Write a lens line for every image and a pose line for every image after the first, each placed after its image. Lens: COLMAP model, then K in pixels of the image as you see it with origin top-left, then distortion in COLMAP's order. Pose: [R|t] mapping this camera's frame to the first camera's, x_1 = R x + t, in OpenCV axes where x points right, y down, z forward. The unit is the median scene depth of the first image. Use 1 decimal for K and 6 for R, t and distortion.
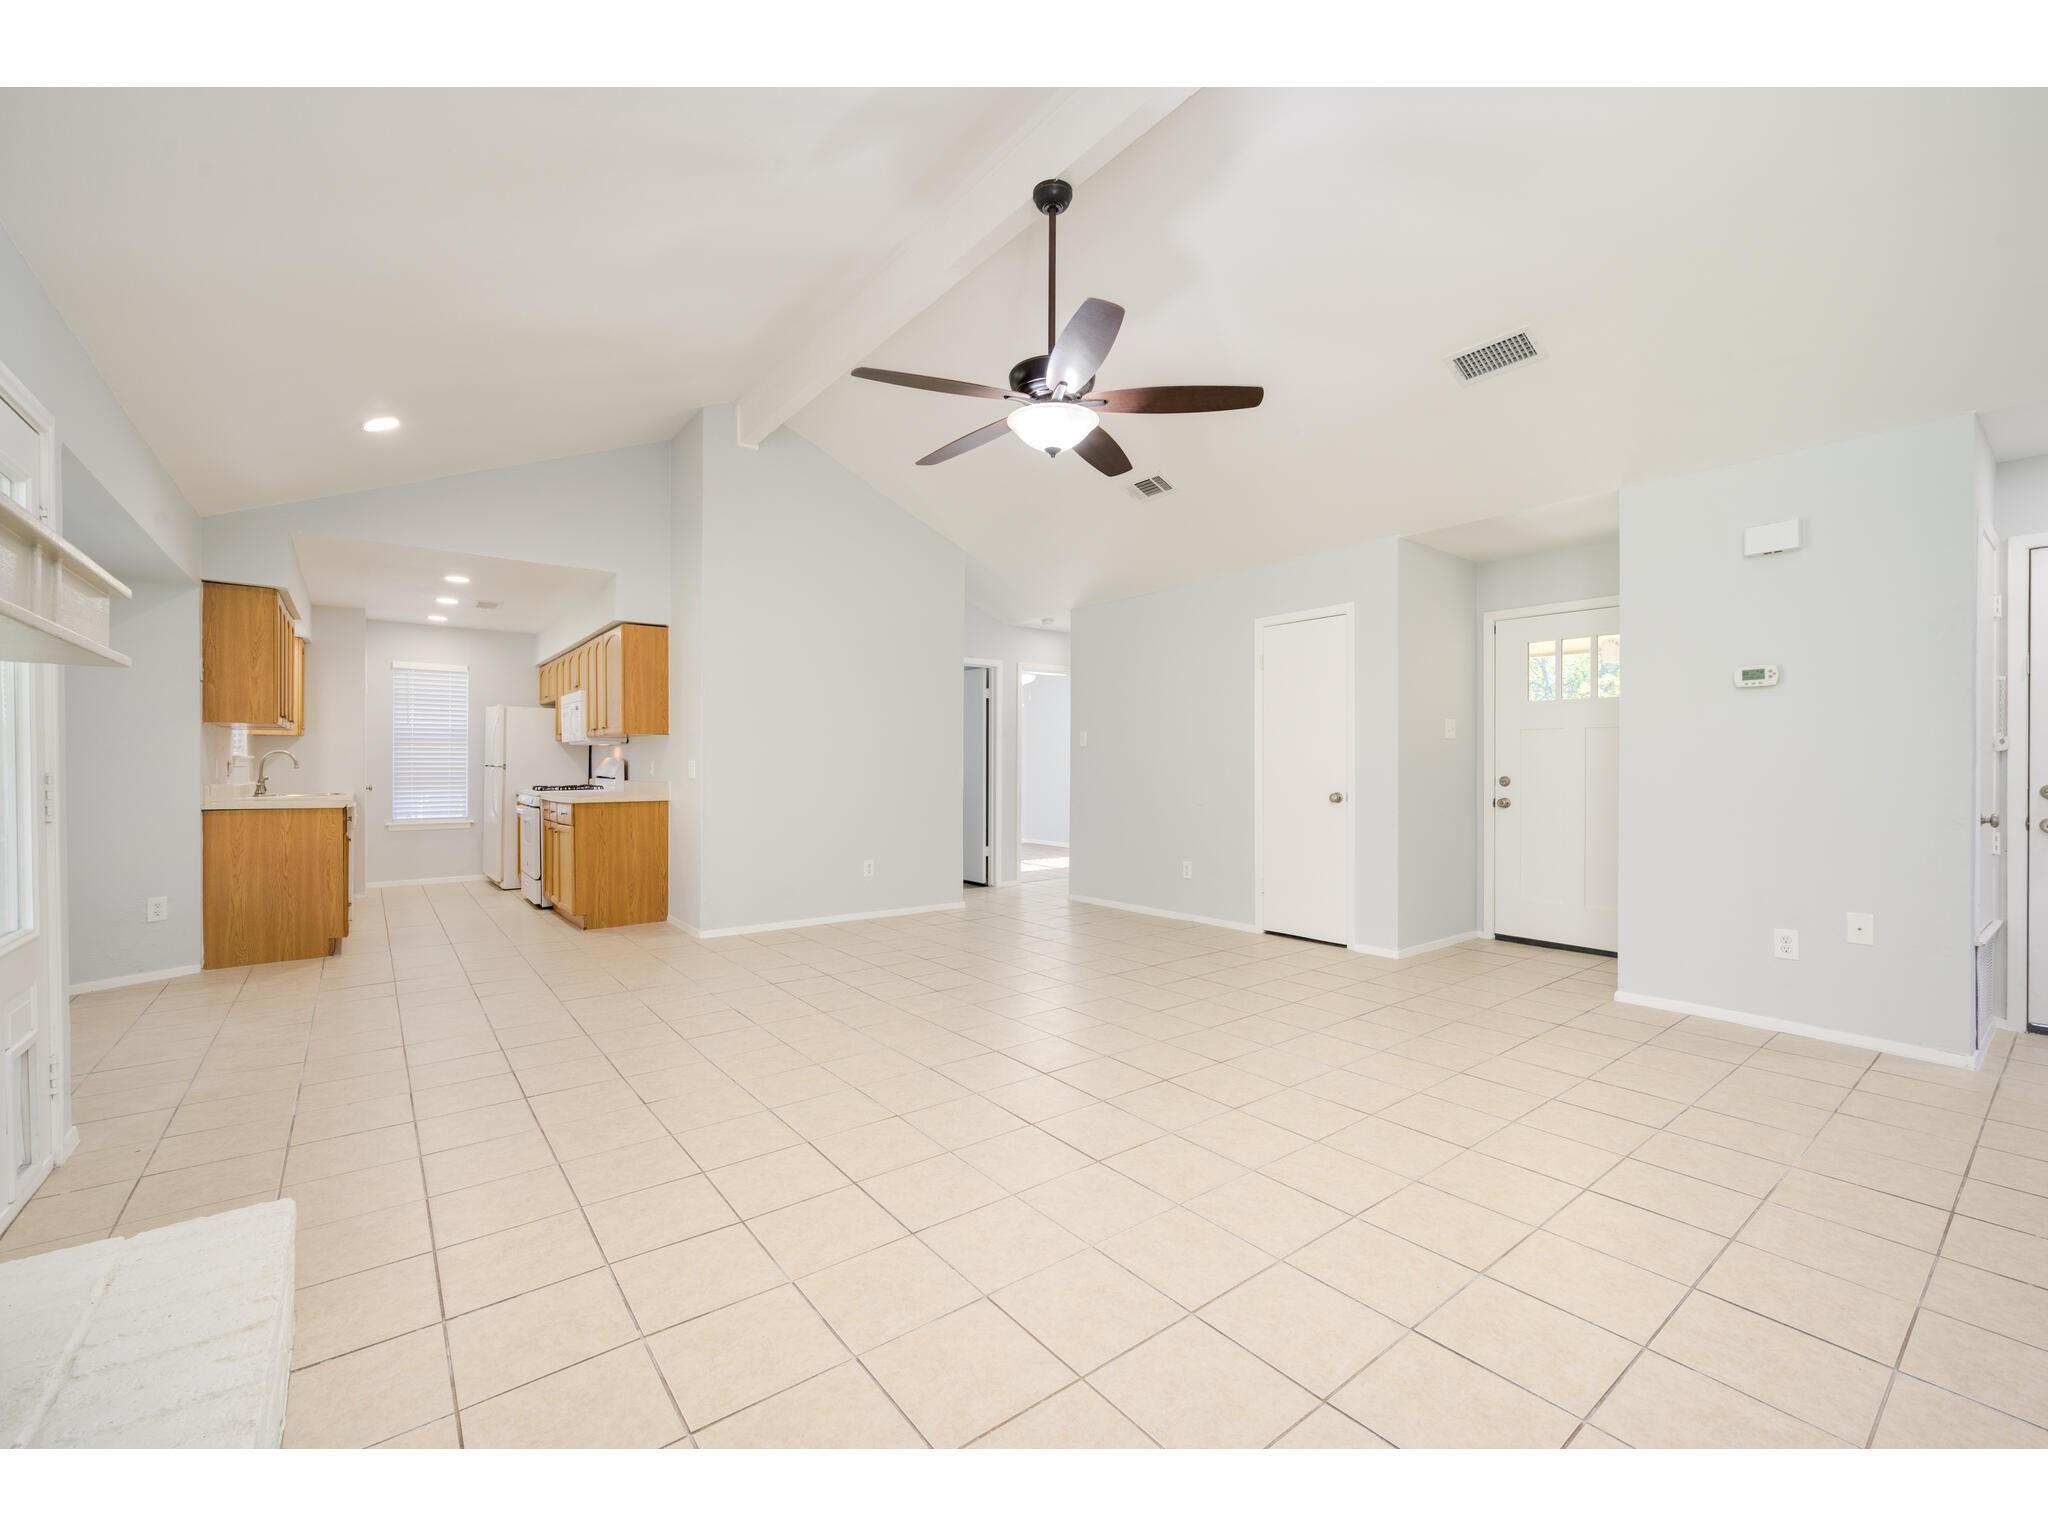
lens RADIAL K [[867.4, 0, 1016.0], [0, 867.4, 766.7], [0, 0, 1]] dist [0.013614, 0.000066]
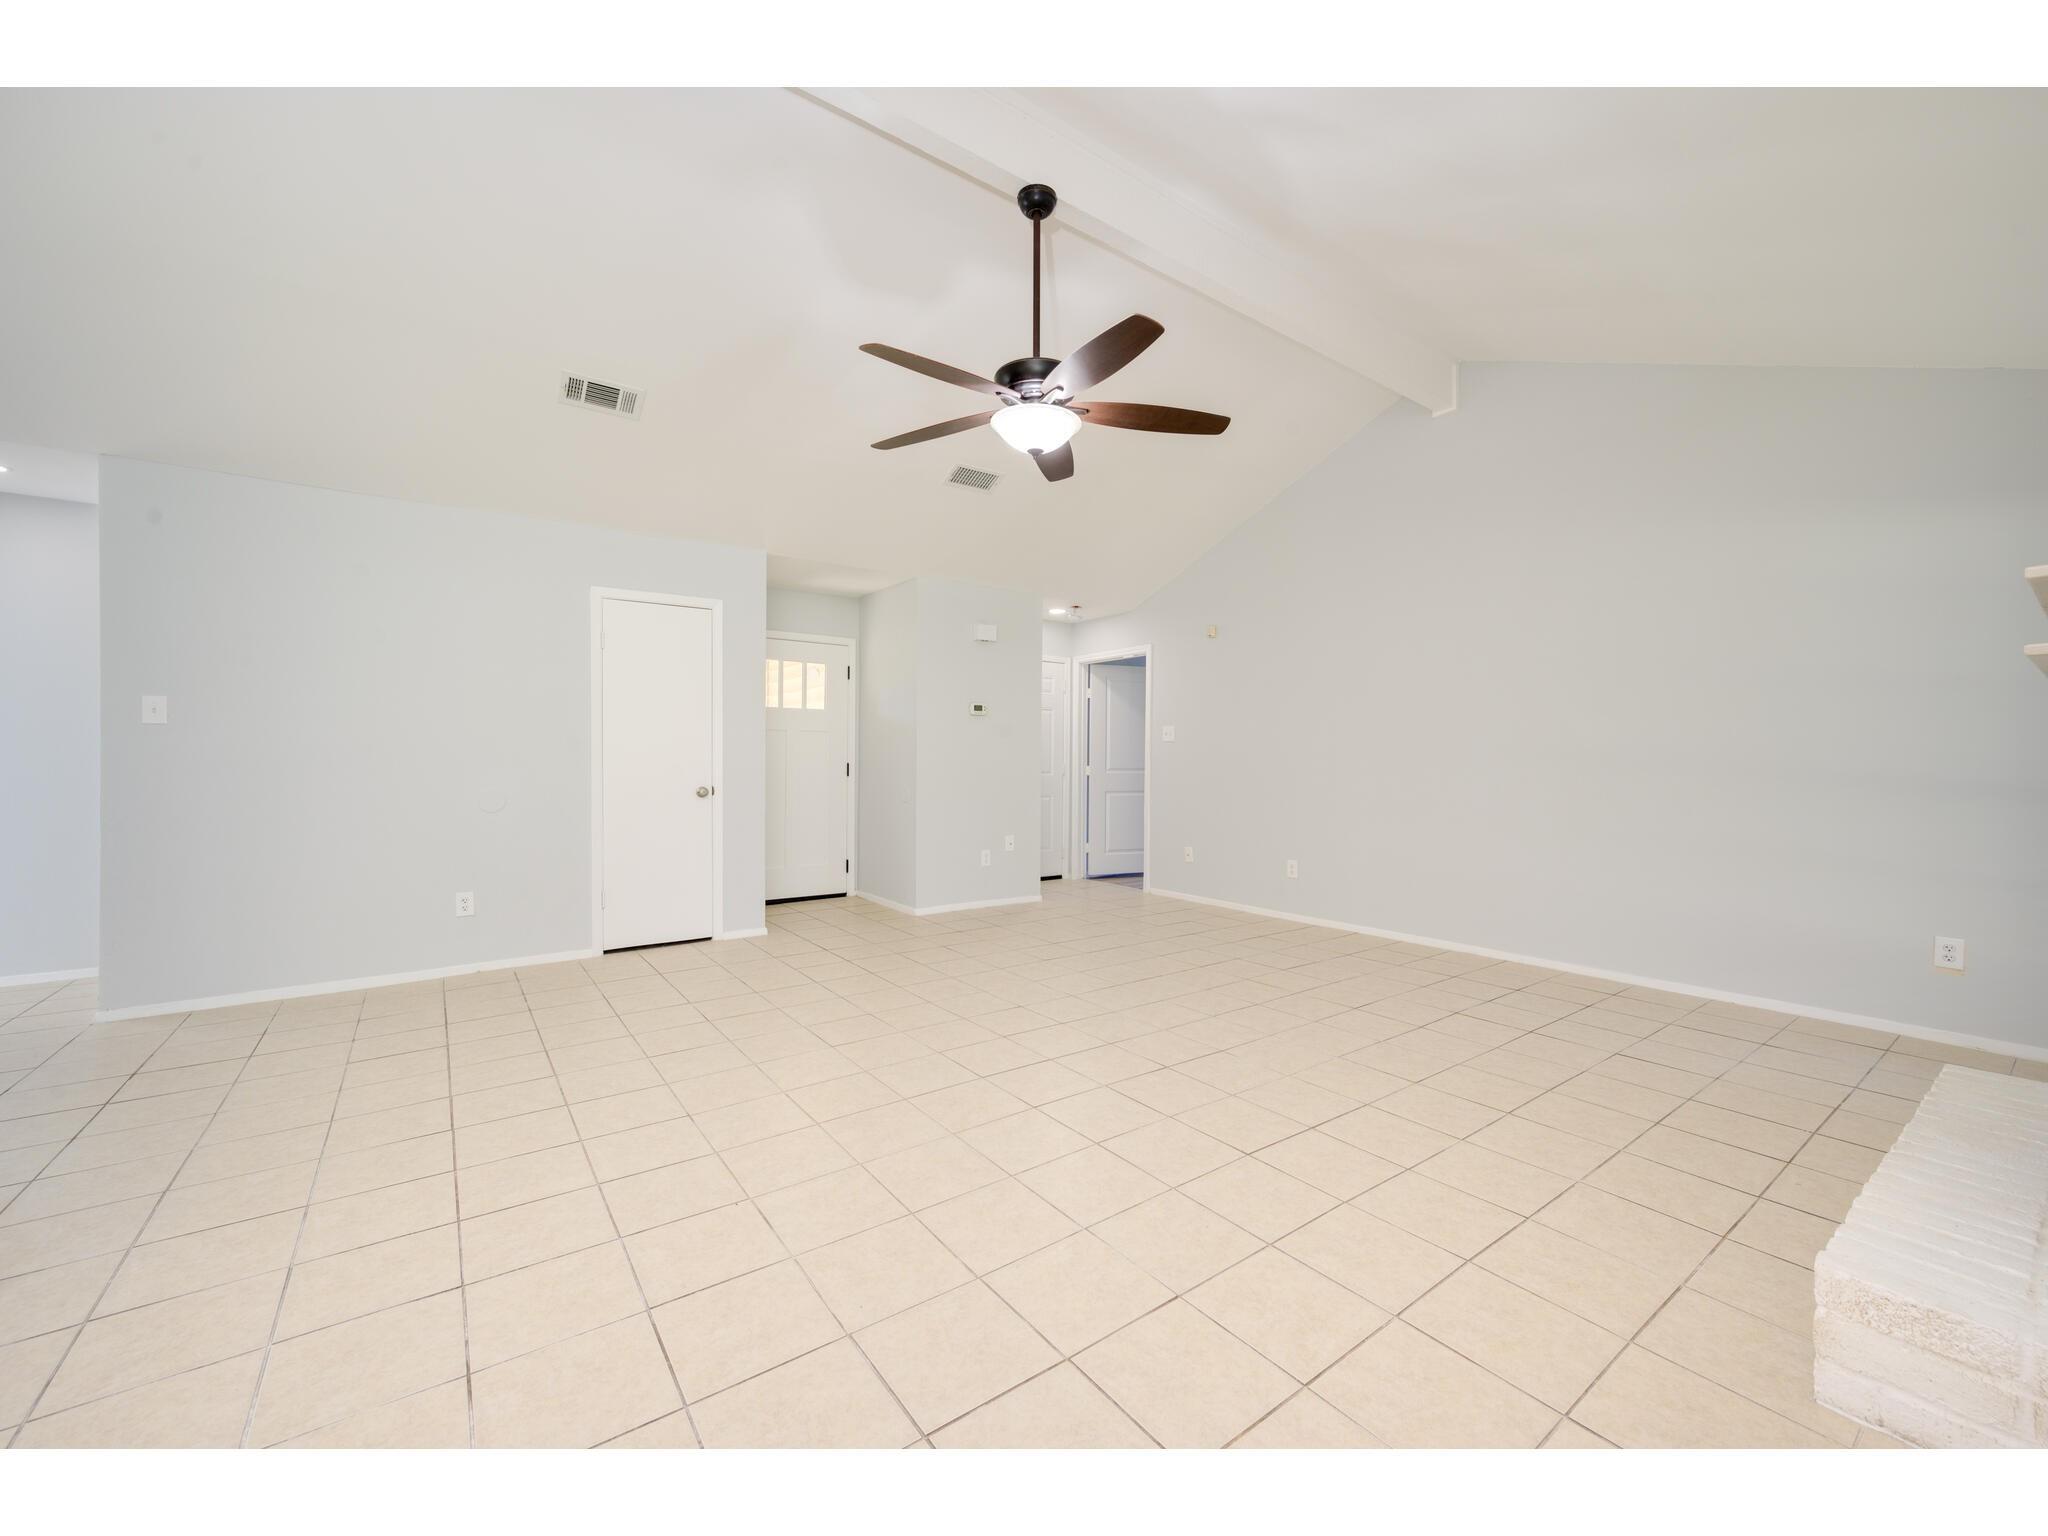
lens RADIAL K [[823.2, 0, 1033.9], [0, 823.2, 765.3], [0, 0, 1]] dist [0.000710, 0.000290]
pose [[0.007531, -0.008487, 0.999936, -0.578221], [-0.001050, 0.999963, 0.008495, -0.003456], [-0.999971, -0.001113, 0.007521, 0.622300]]
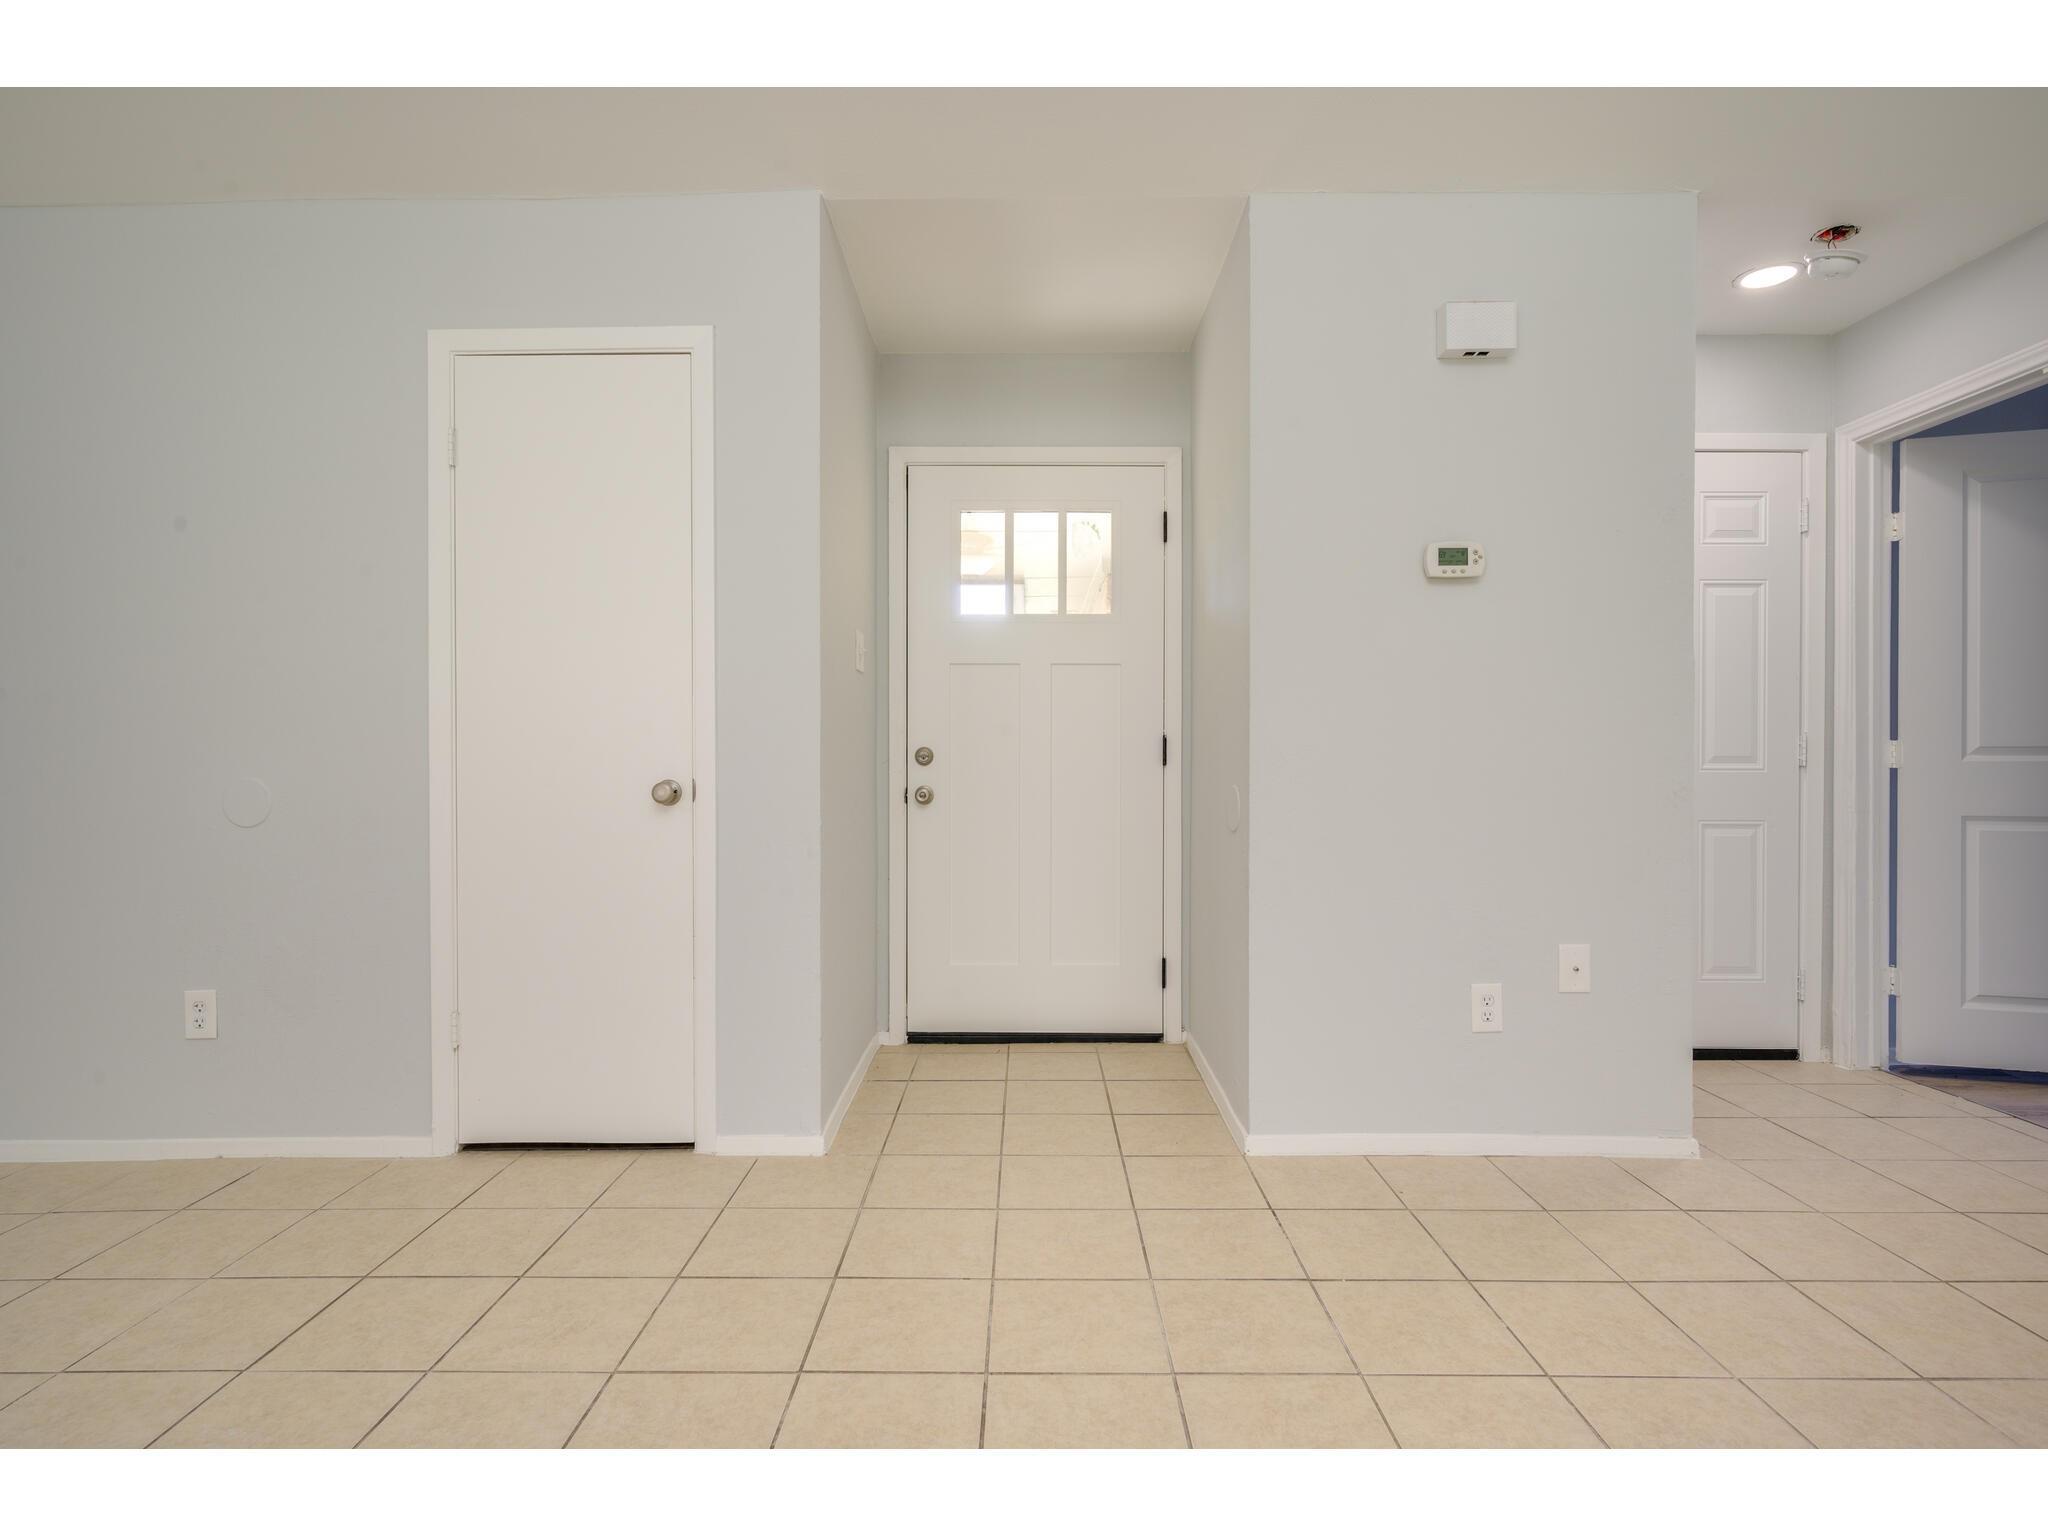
lens RADIAL K [[1009.0, 0, 1022.4], [0, 1009.0, 766.0], [0, 0, 1]] dist [-0.002461, 0.000888]
pose [[0.611753, -0.003605, 0.791040, 0.093348], [0.004809, 0.999988, 0.000838, 0.023600], [-0.791034, 0.003291, 0.611763, 0.580456]]
